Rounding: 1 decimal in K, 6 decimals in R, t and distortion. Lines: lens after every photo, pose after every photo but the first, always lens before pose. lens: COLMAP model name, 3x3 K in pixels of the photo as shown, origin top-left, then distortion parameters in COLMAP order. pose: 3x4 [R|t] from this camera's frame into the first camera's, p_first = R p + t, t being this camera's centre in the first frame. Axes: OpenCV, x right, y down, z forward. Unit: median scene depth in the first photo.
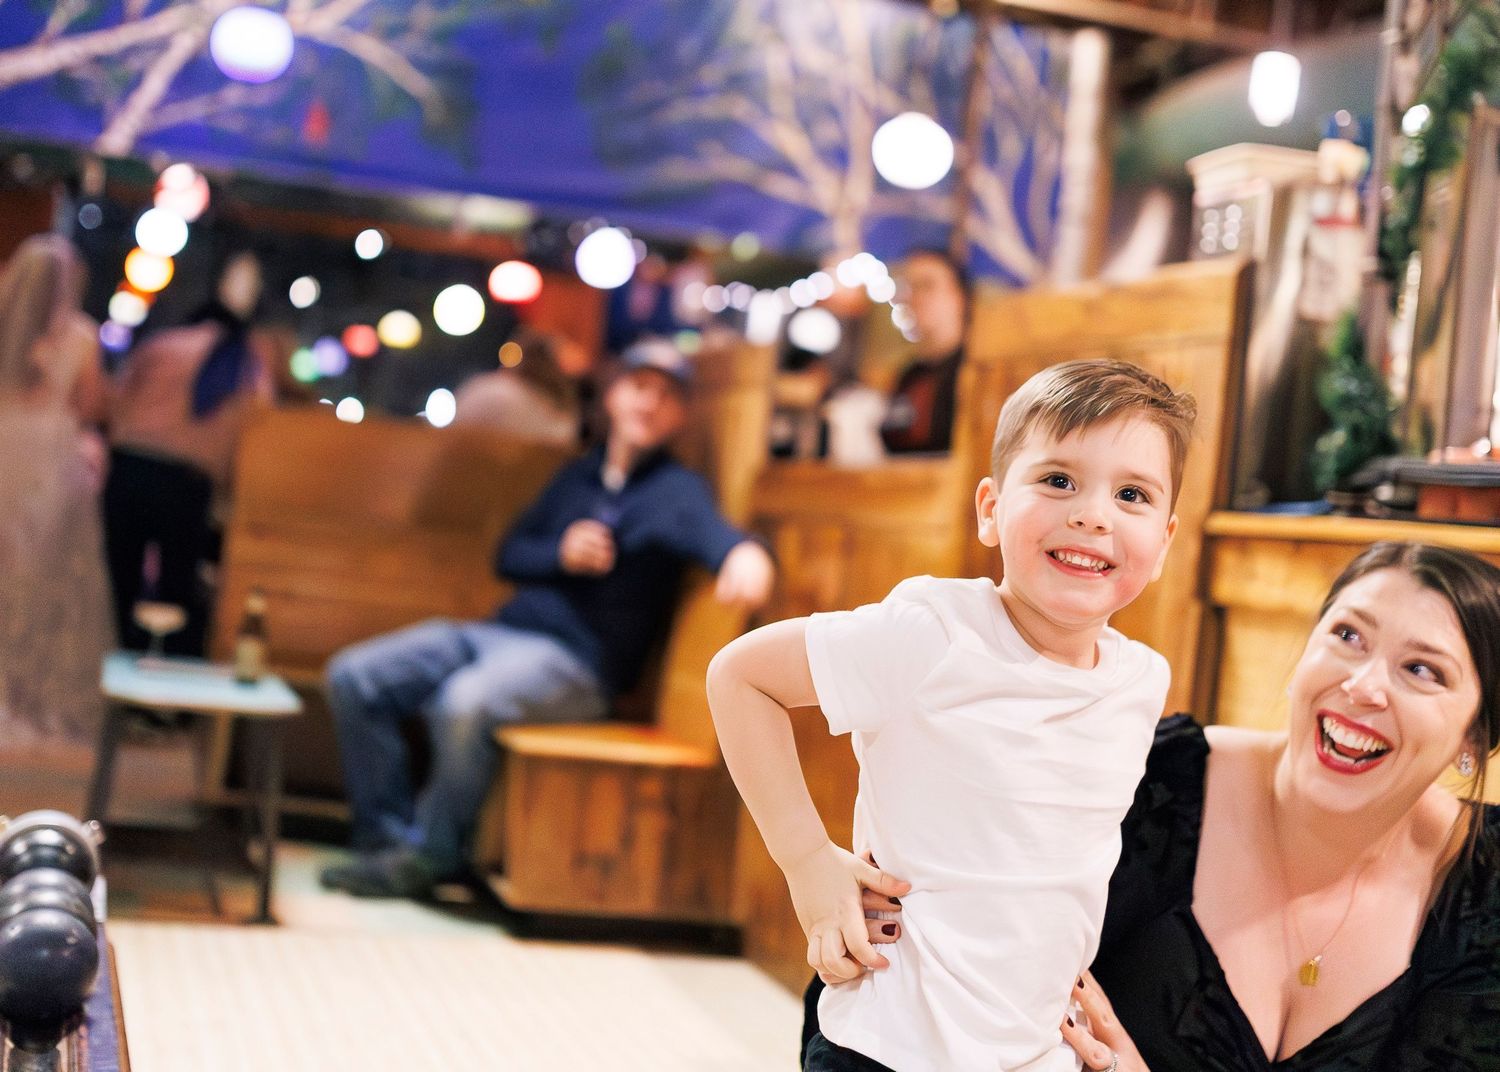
lens RADIAL K [[2109.0, 0, 750.0], [0, 2109.0, 536.0], [0, 0, 1]] dist [0.019064, 0.065938]
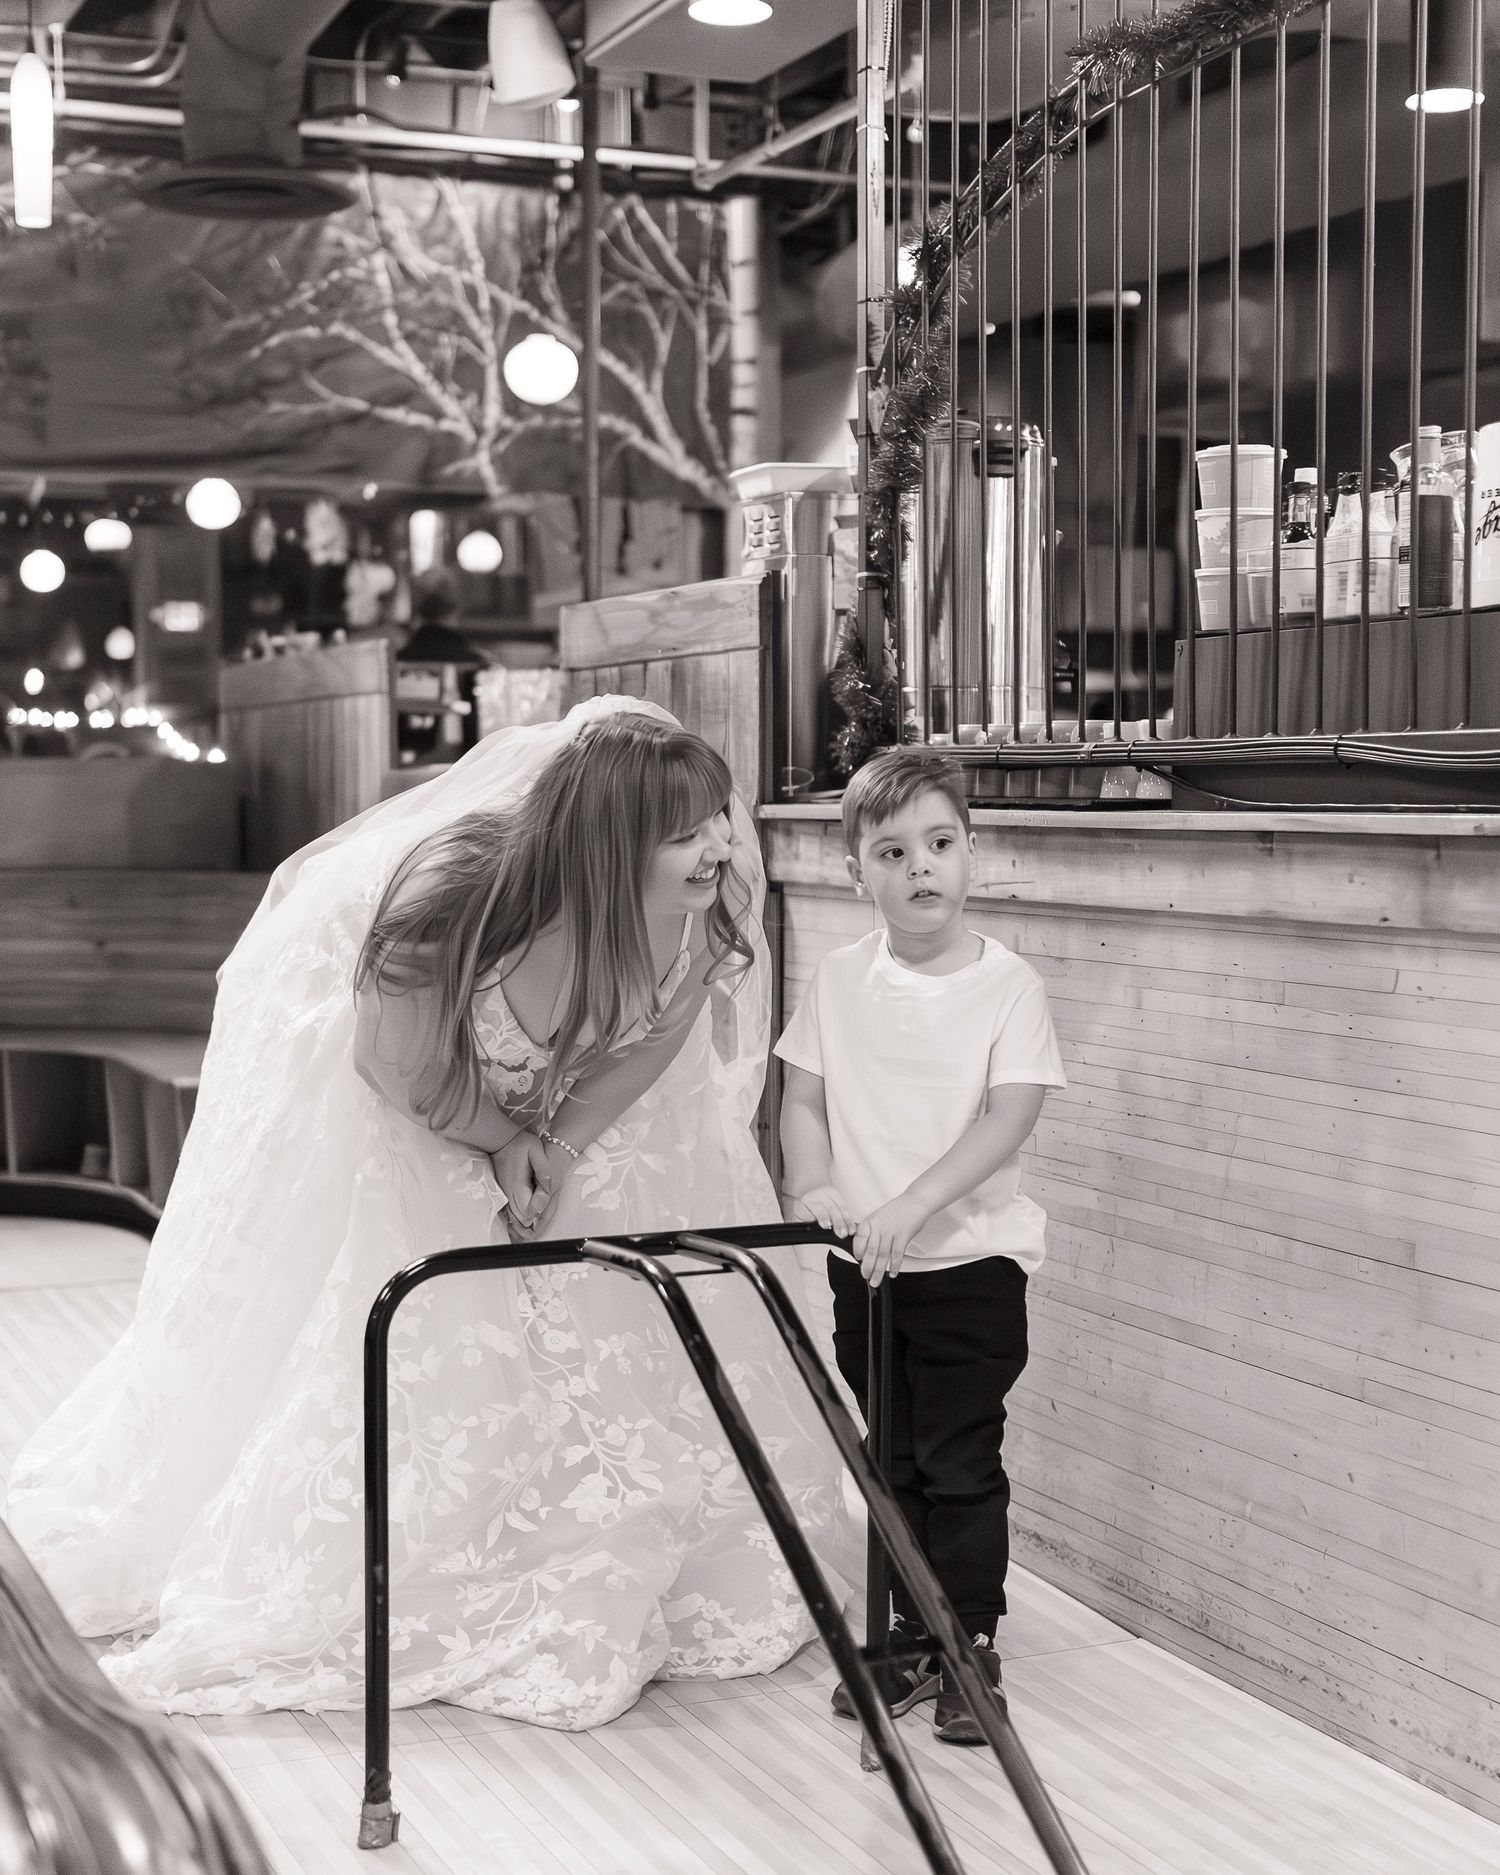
lens RADIAL K [[2821.9, 0, 750.0], [0, 2821.9, 937.5], [0, 0, 1]] dist [0.018740, -0.085280]
pose [[0.988538, -0.120377, 0.091118, 0.024494], [0.114549, 0.991175, 0.066712, -0.014888], [-0.098345, -0.055510, 0.993603, -0.177533]]
